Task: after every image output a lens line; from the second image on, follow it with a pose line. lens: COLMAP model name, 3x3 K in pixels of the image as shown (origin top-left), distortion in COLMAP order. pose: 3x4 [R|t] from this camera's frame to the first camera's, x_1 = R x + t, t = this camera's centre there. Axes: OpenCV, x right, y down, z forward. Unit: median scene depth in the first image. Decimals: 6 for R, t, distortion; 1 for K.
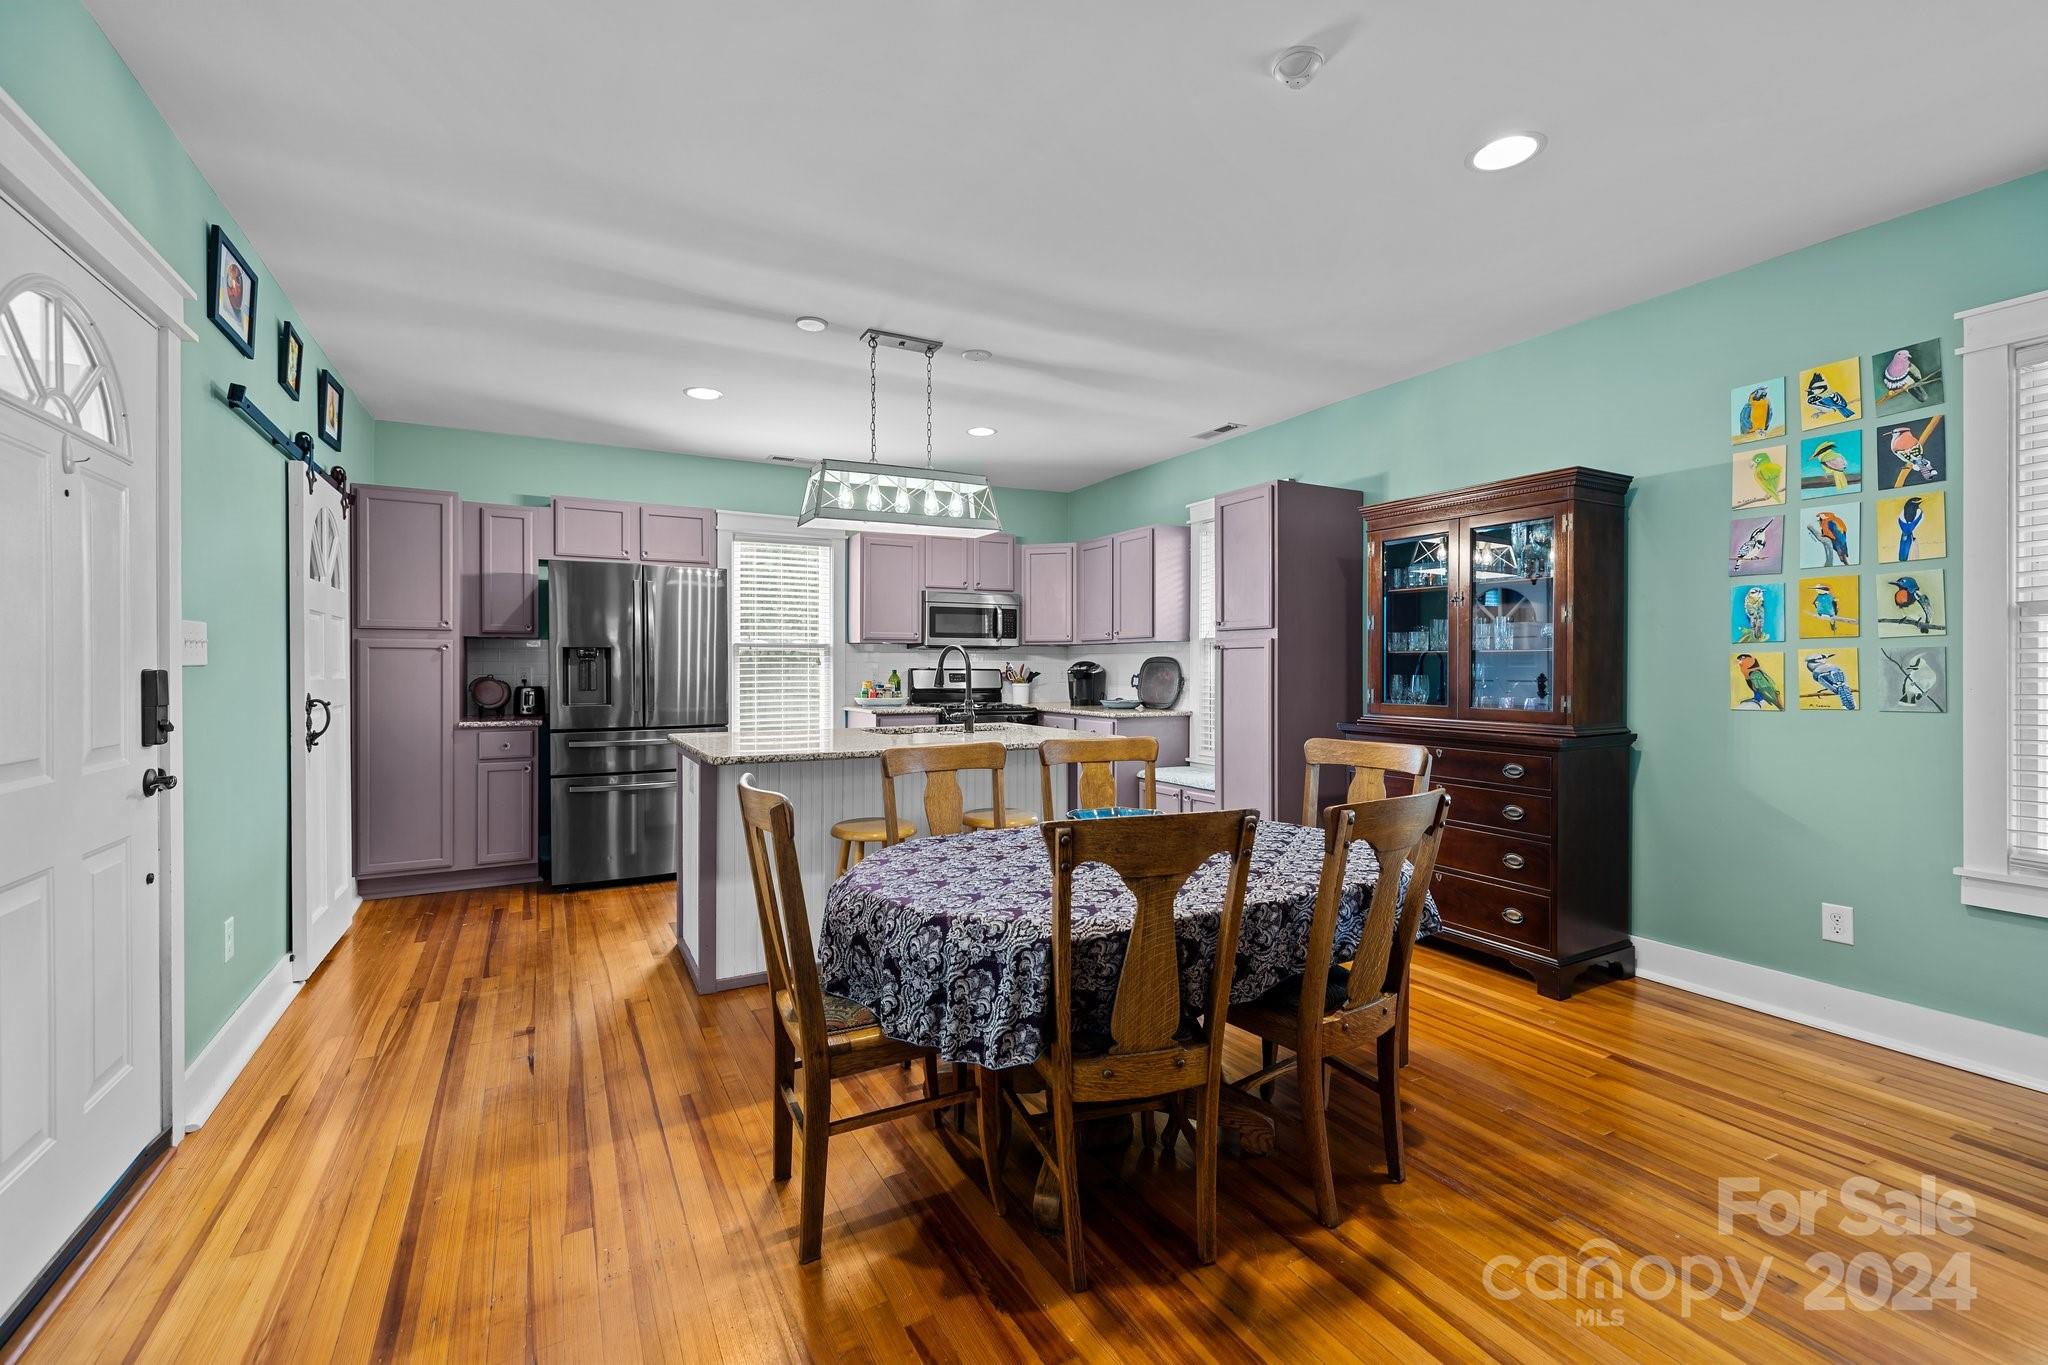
lens RADIAL K [[850.6, 0, 1029.9], [0, 850.6, 668.7], [0, 0, 1]] dist [-0.000271, -0.000118]
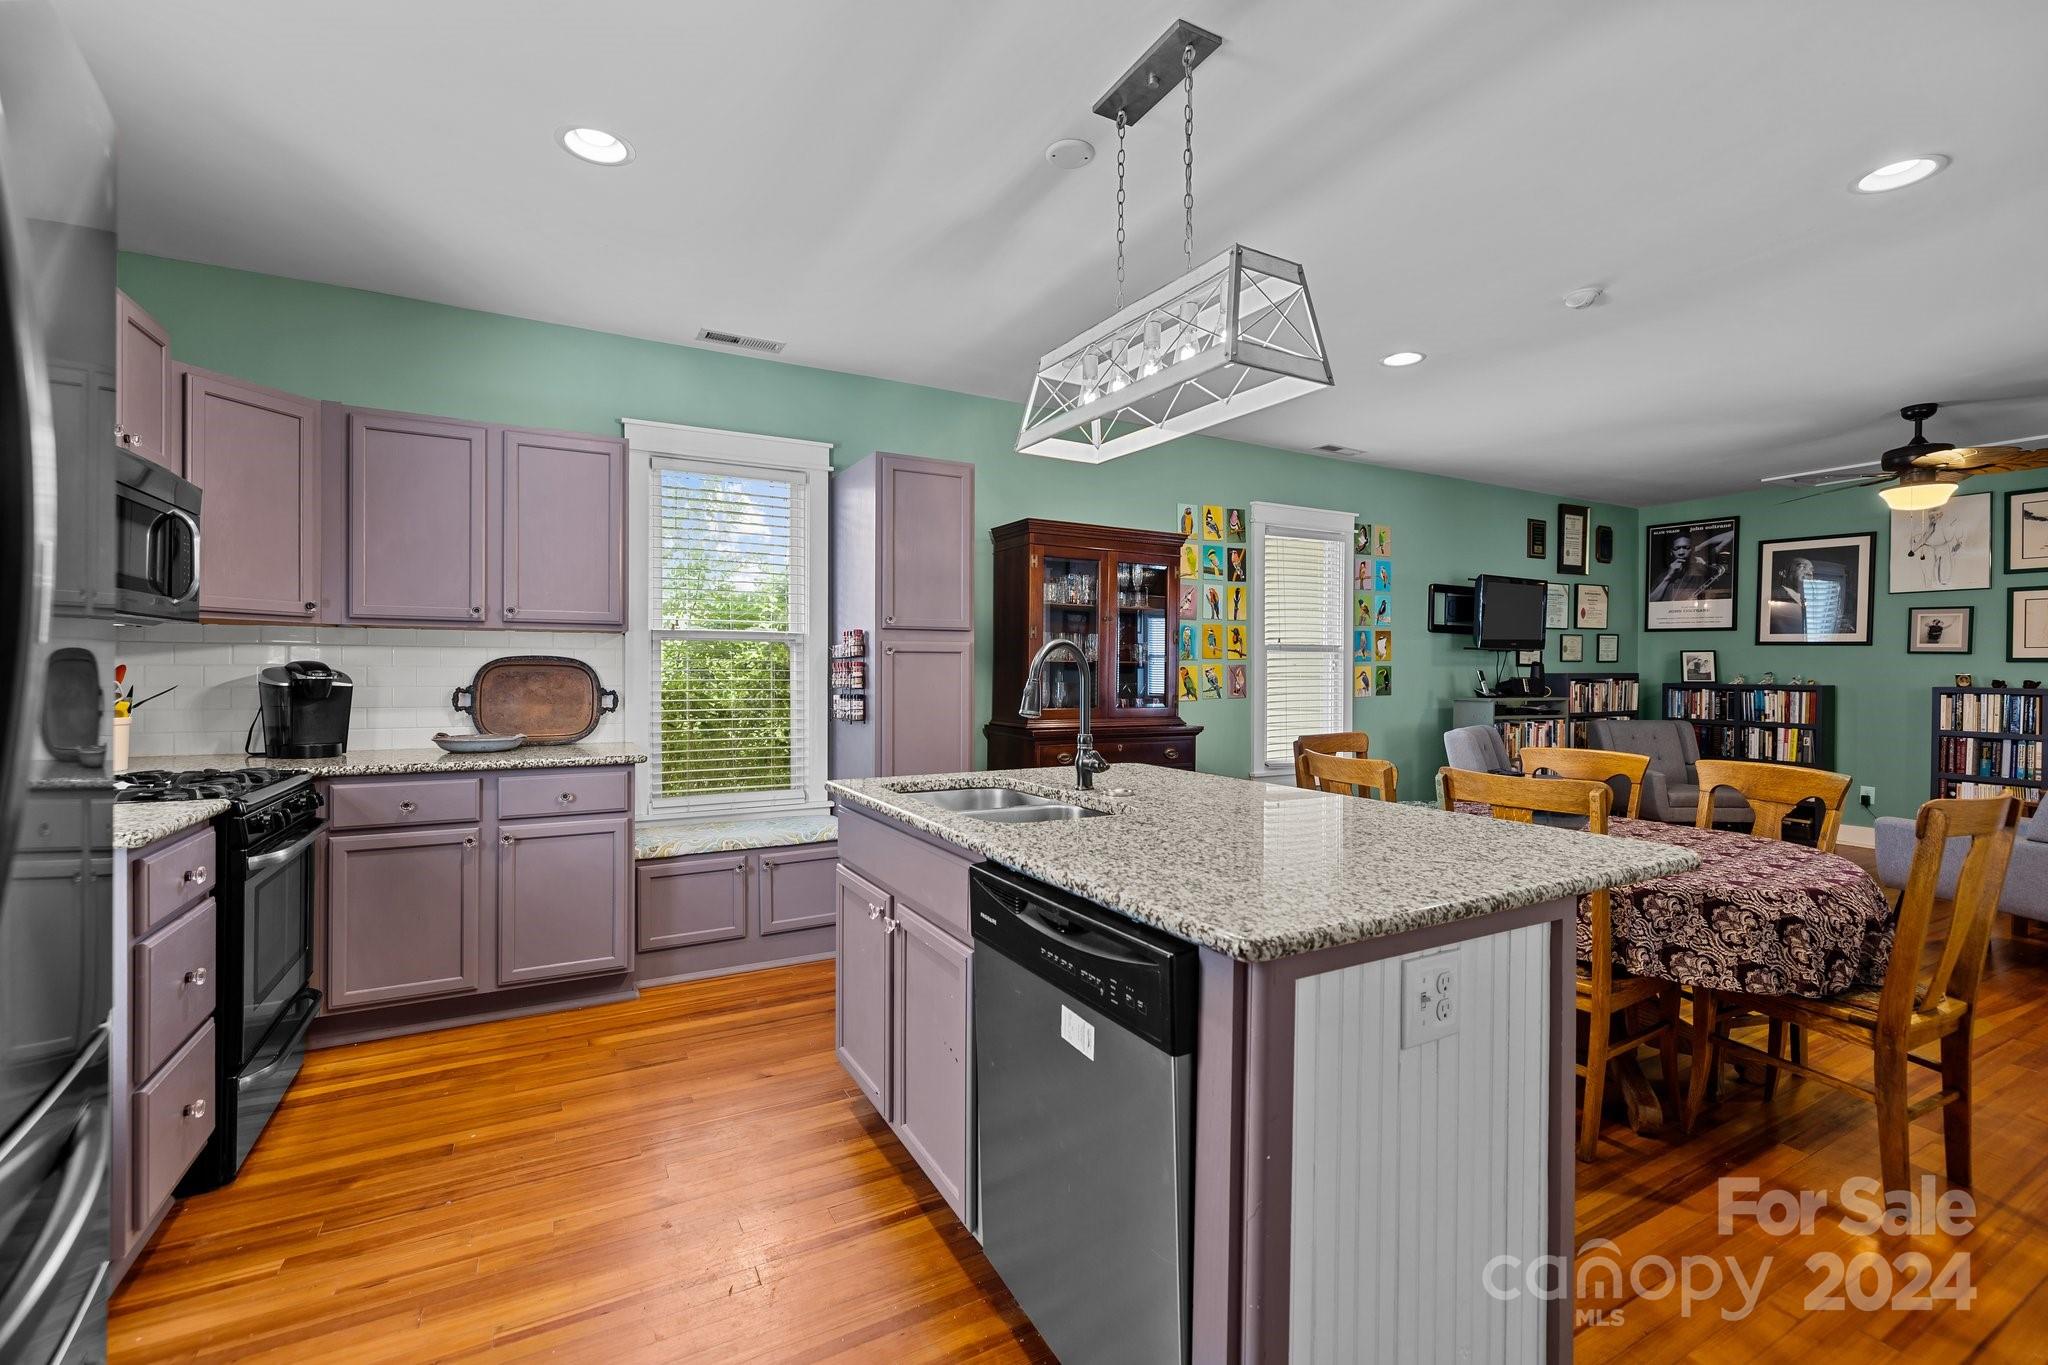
lens RADIAL K [[875.7, 0, 1018.6], [0, 875.7, 673.7], [0, 0, 1]] dist [0.000273, -0.000194]
pose [[0.014116, -0.004016, 0.999892, -0.918079], [-0.002087, 0.999990, 0.004046, -0.010927], [-0.999898, -0.002143, 0.014108, 1.386470]]
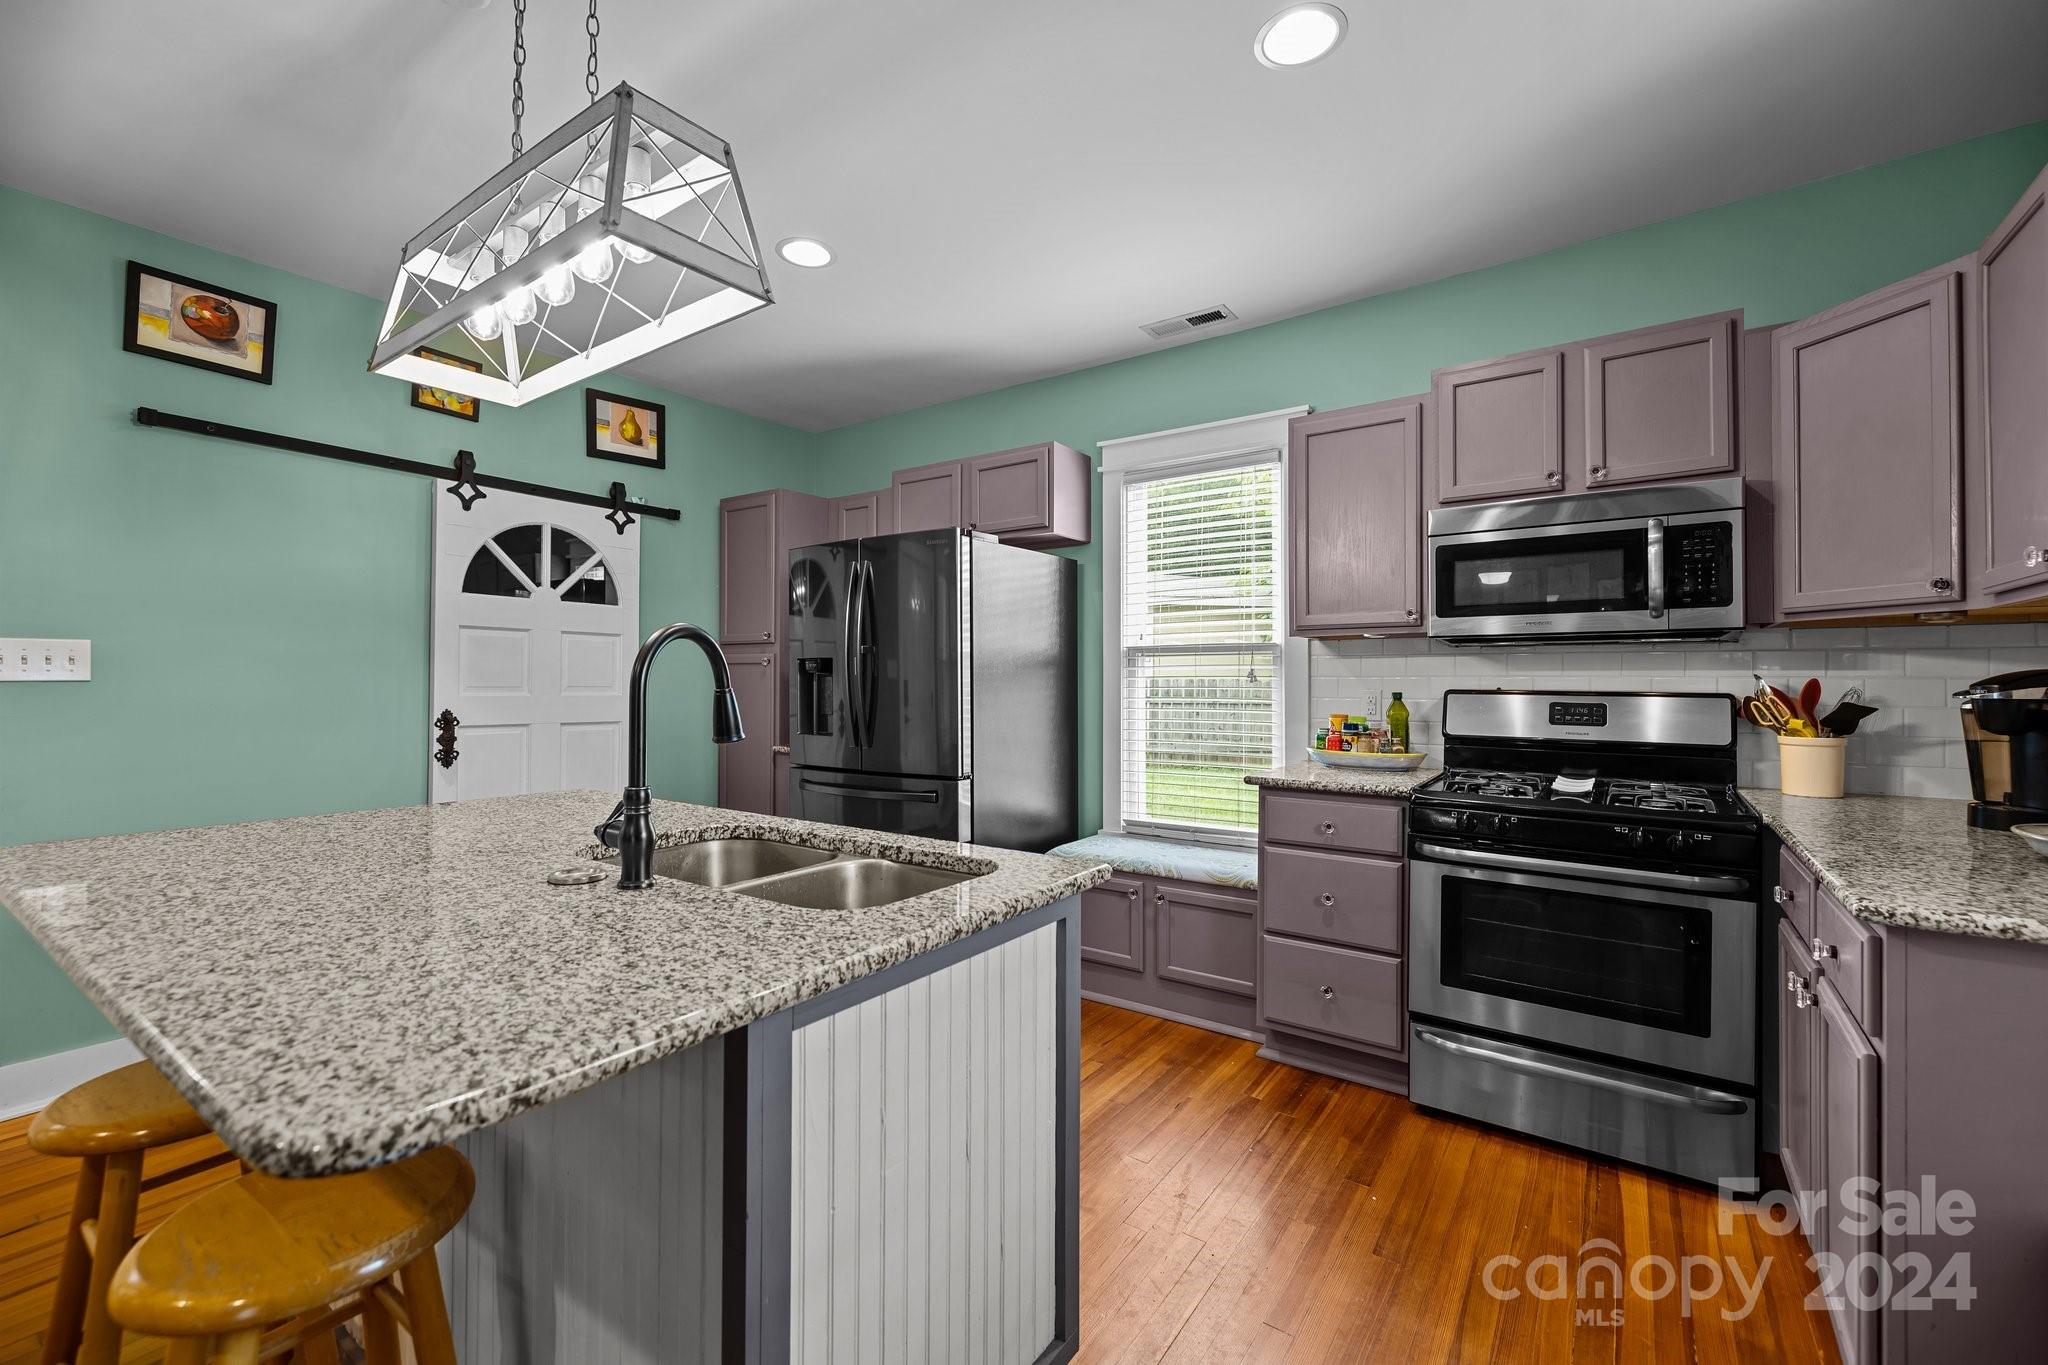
lens RADIAL K [[868.5, 0, 1014.4], [0, 868.5, 688.8], [0, 0, 1]] dist [0.001519, -0.000029]
pose [[0.411671, 0.004083, -0.911323, 0.406880], [-0.004342, 0.999987, 0.002519, -0.002867], [0.911322, 0.002920, 0.411684, 1.331065]]
